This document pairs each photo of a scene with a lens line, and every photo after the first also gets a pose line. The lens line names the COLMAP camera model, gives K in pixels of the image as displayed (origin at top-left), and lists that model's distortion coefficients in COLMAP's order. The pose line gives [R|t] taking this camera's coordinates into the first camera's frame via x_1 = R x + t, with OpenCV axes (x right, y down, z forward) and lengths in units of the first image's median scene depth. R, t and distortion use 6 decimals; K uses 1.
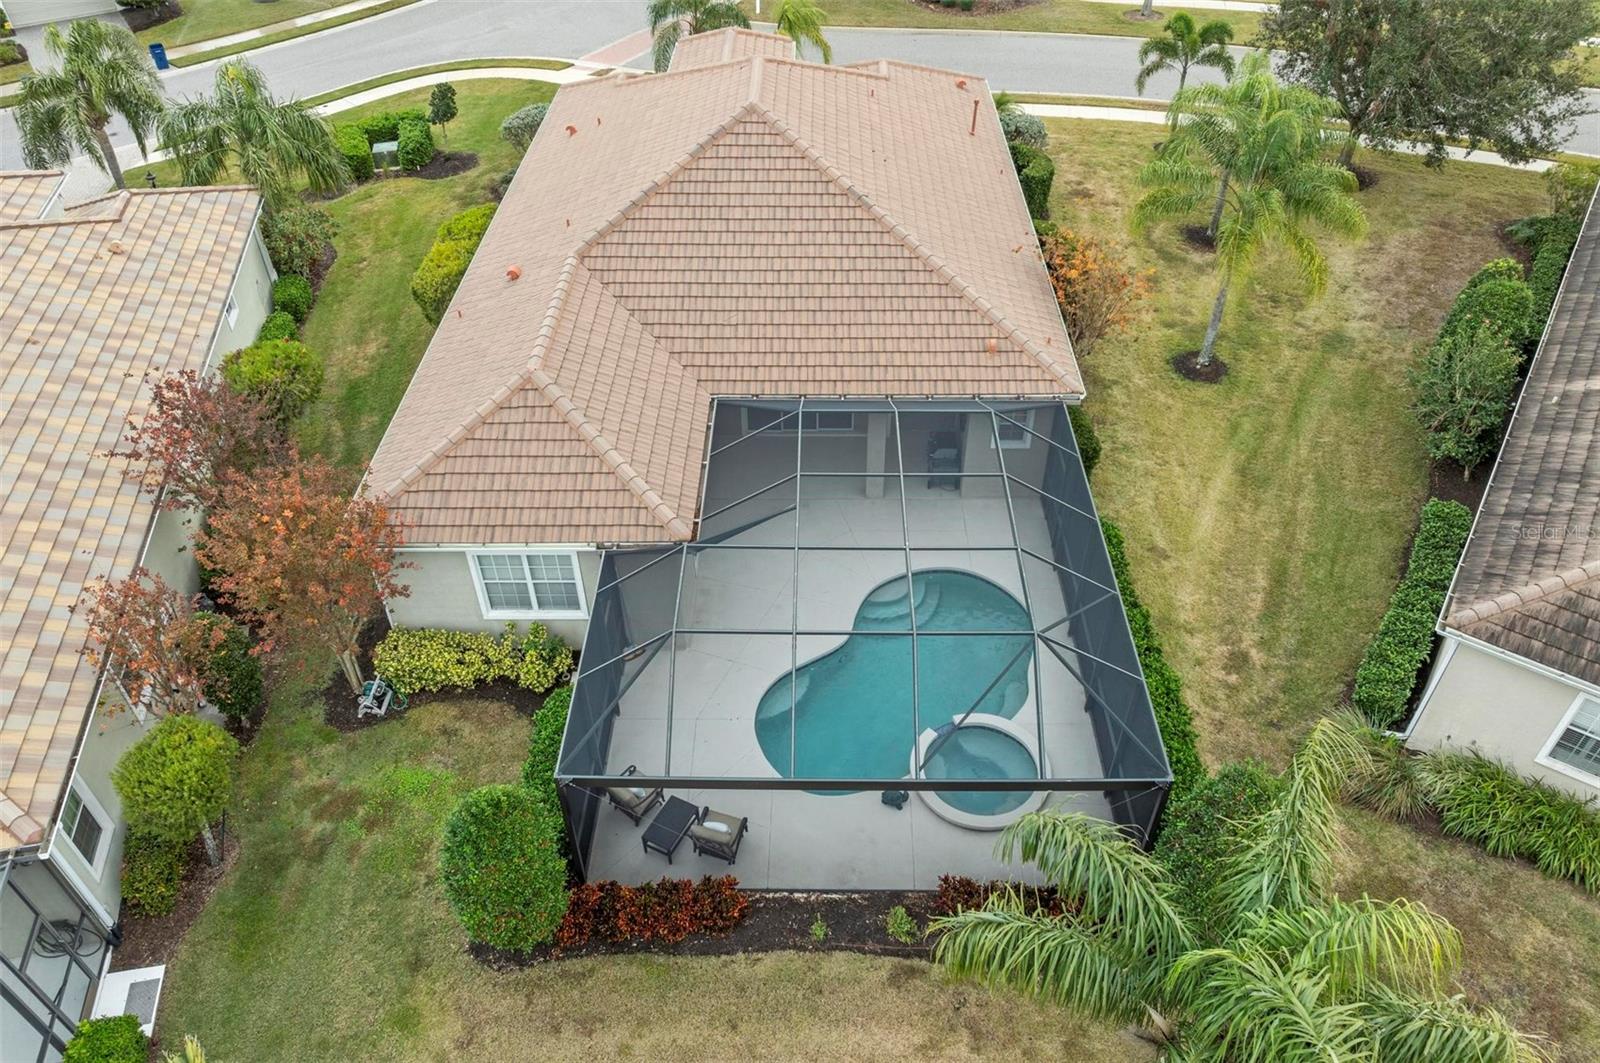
lens RADIAL K [[1131.5, 0, 808.0], [0, 1131.5, 534.5], [0, 0, 1]] dist [-0.016242, -0.002891]
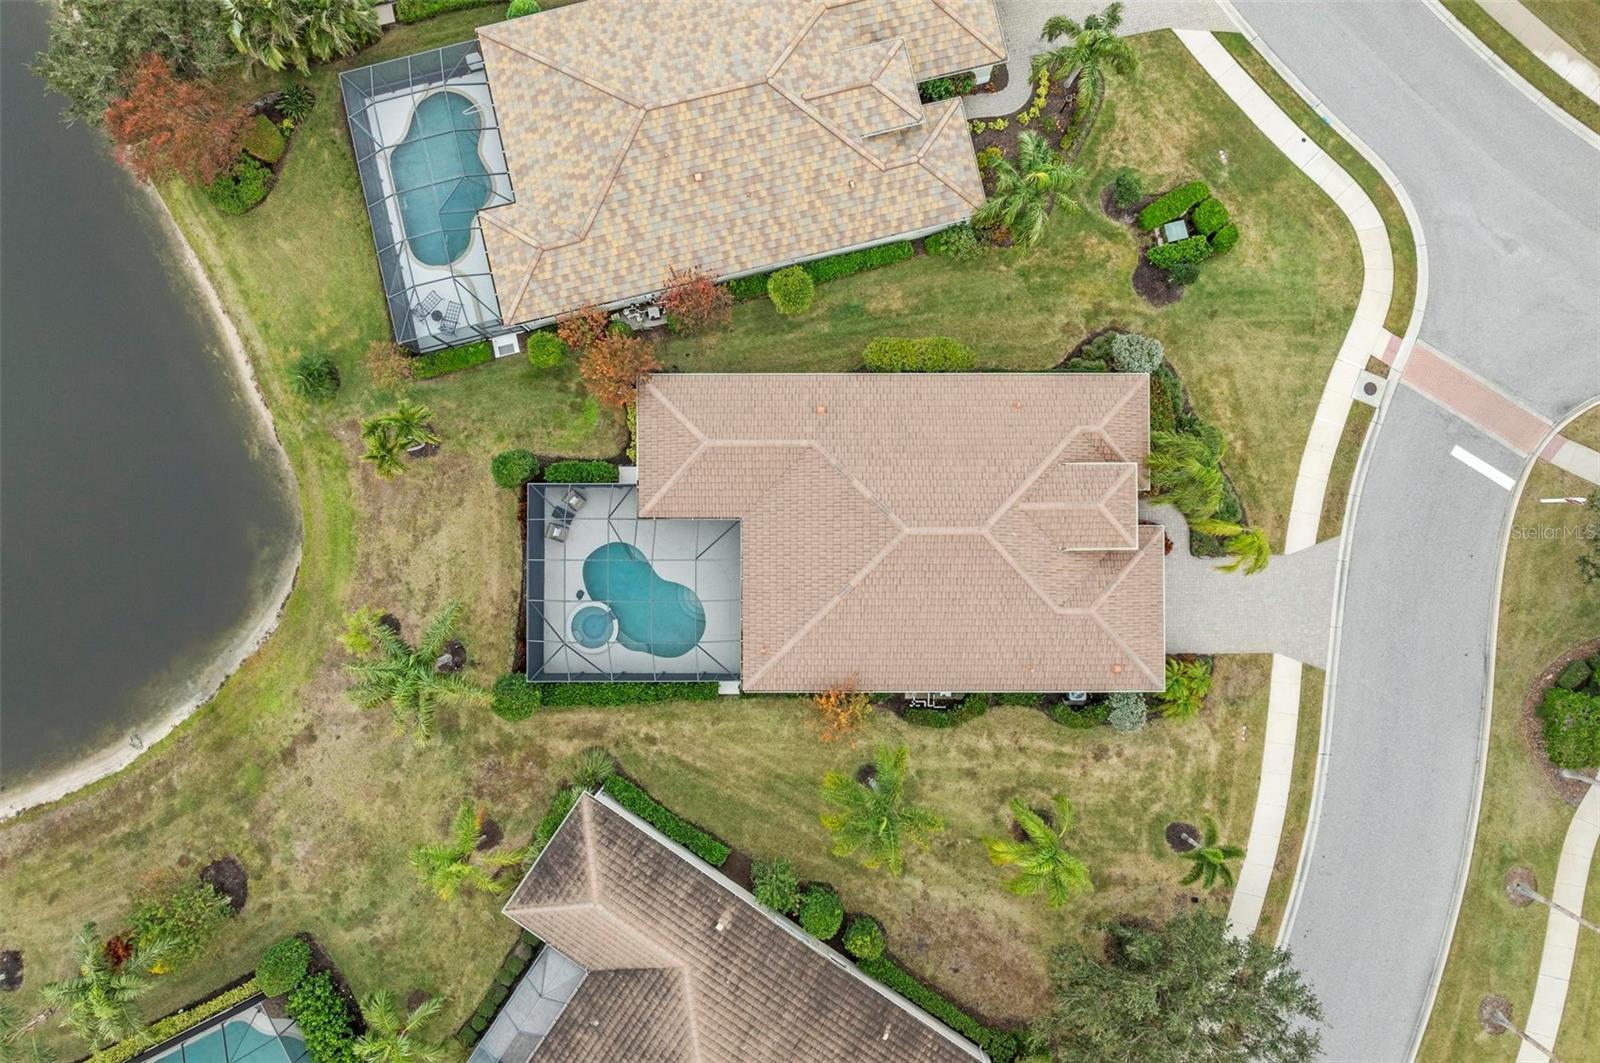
lens RADIAL K [[1118.2, 0, 817.1], [0, 1118.2, 533.1], [0, 0, 1]] dist [-0.000286, -0.001165]
pose [[0.011571, 0.999774, -0.017824, -0.013735], [-0.646416, 0.021079, 0.762694, -1.708858], [0.762897, 0.002696, 0.646514, -0.243378]]
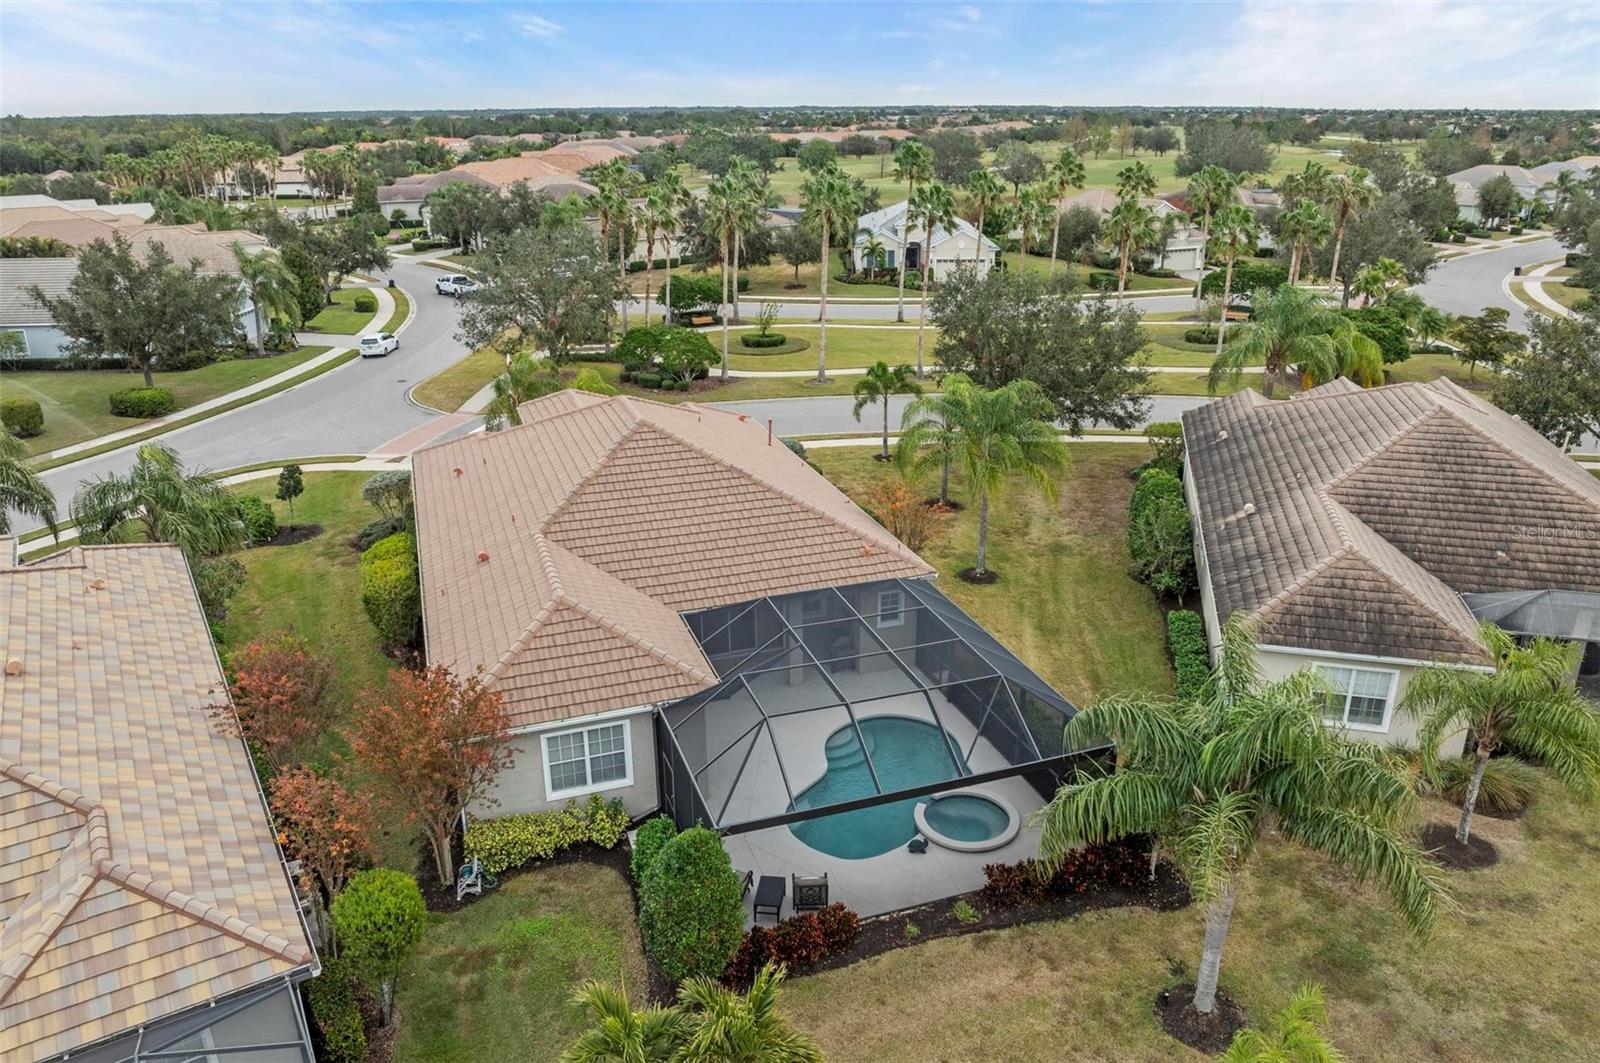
lens RADIAL K [[1118.2, 0, 817.1], [0, 1118.2, 533.1], [0, 0, 1]] dist [-0.000286, -0.001165]
pose [[0.939061, -0.122058, 0.321352, -0.316907], [0.224788, 0.925304, -0.305423, 0.207351], [-0.260069, 0.359047, 0.896354, -0.207488]]
